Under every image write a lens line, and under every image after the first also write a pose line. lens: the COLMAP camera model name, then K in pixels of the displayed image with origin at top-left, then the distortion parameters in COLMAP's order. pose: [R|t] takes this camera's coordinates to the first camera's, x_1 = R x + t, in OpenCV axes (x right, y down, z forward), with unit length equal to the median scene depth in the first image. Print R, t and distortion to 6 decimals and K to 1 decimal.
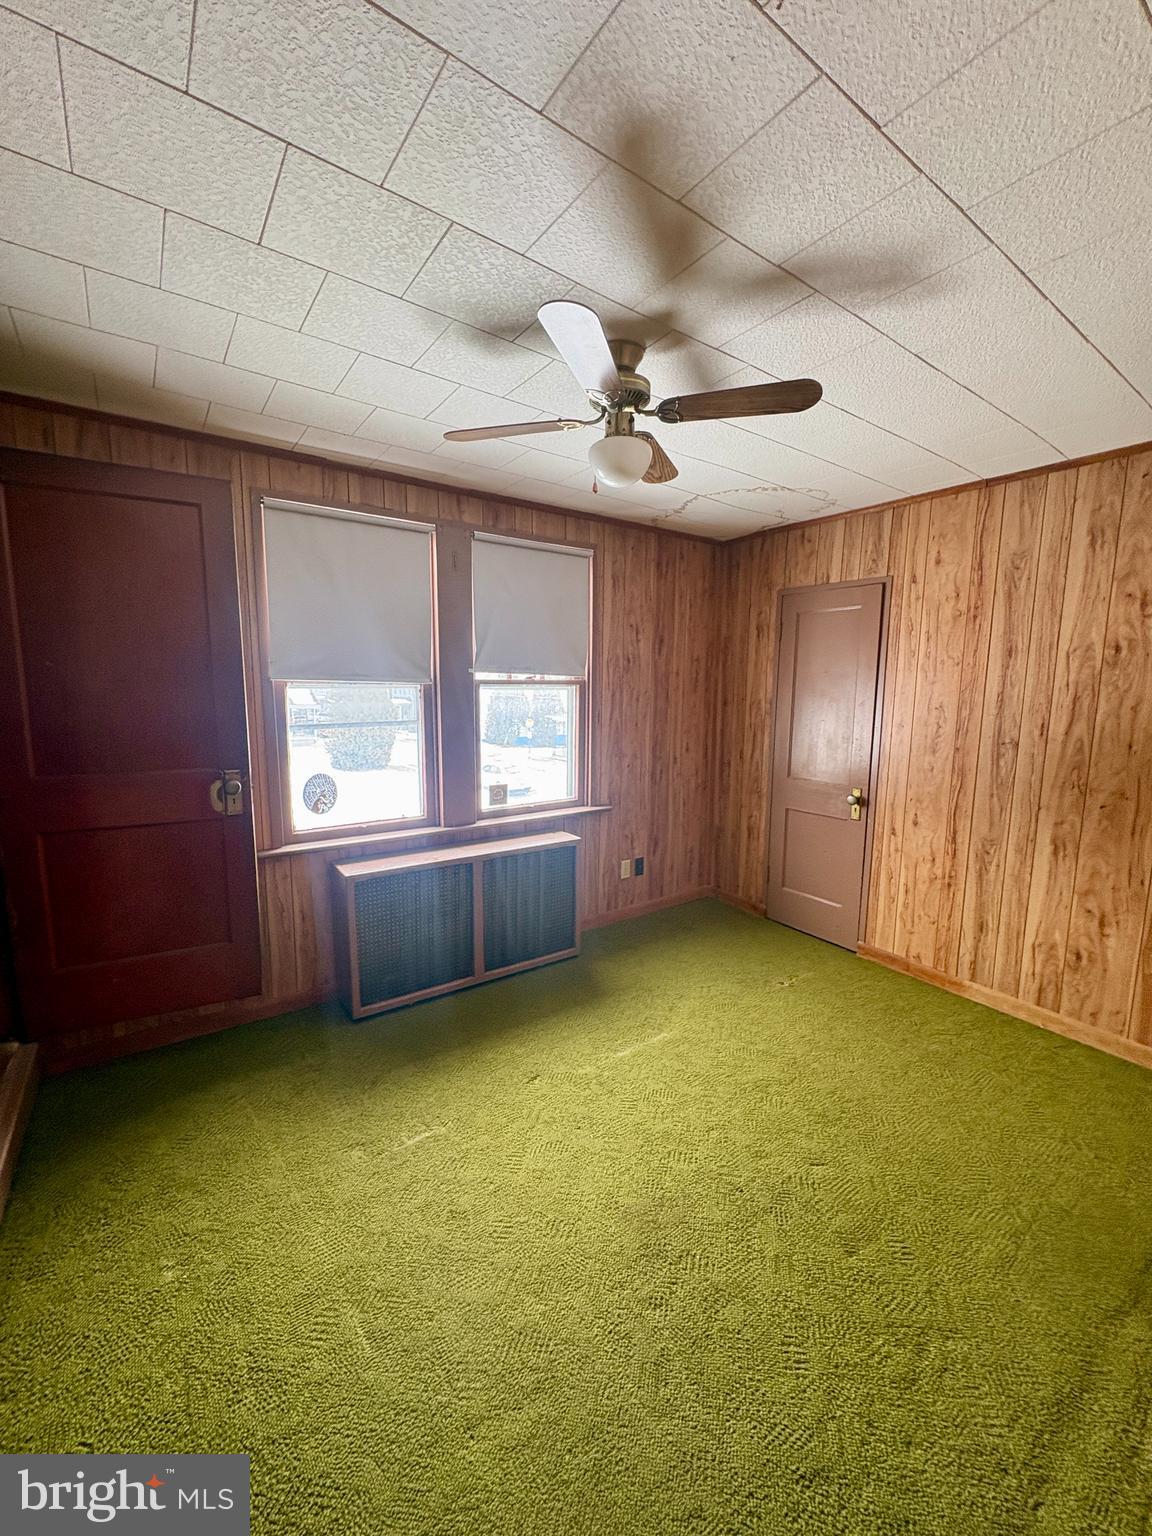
lens RADIAL K [[612.4, 0, 573.2], [0, 612.4, 765.2], [0, 0, 1]] dist [0.000142, 0.000877]
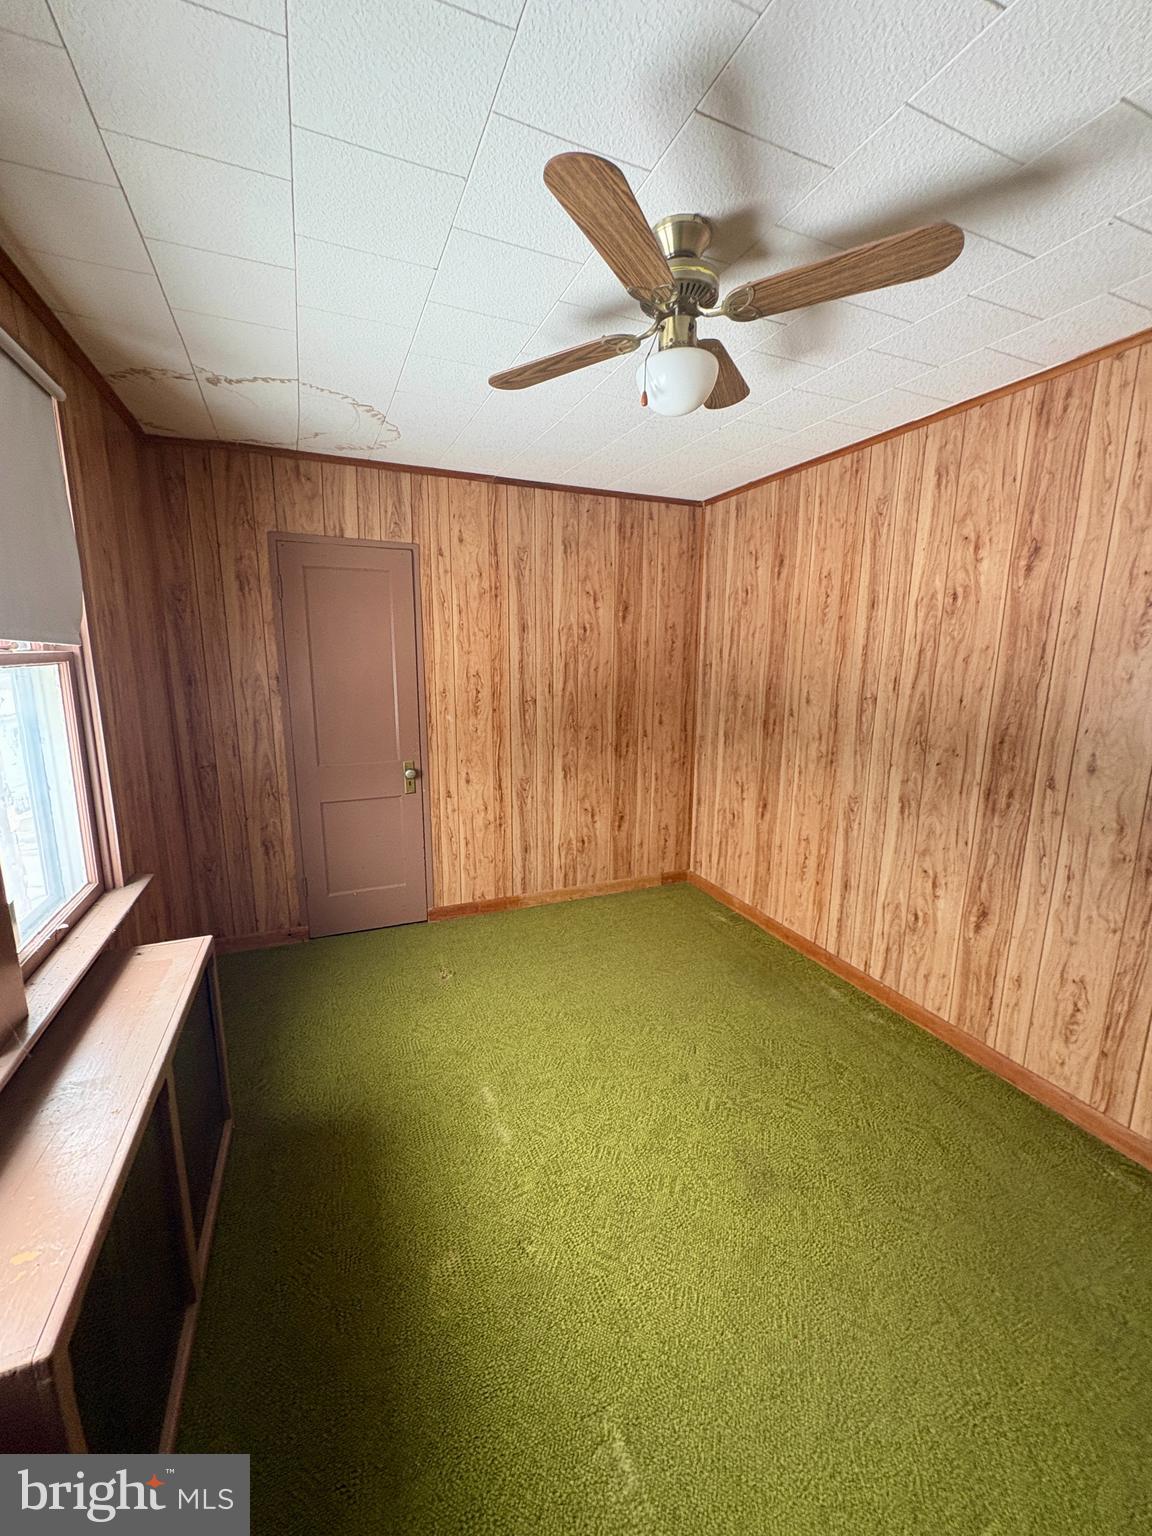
lens RADIAL K [[612.4, 0, 576.9], [0, 612.4, 766.2], [0, 0, 1]] dist [0.000142, 0.000877]
pose [[0.214224, -0.188722, 0.958380, -0.476545], [0.124702, 0.978414, 0.164792, -0.093692], [-0.968792, 0.084209, 0.233134, 0.584640]]
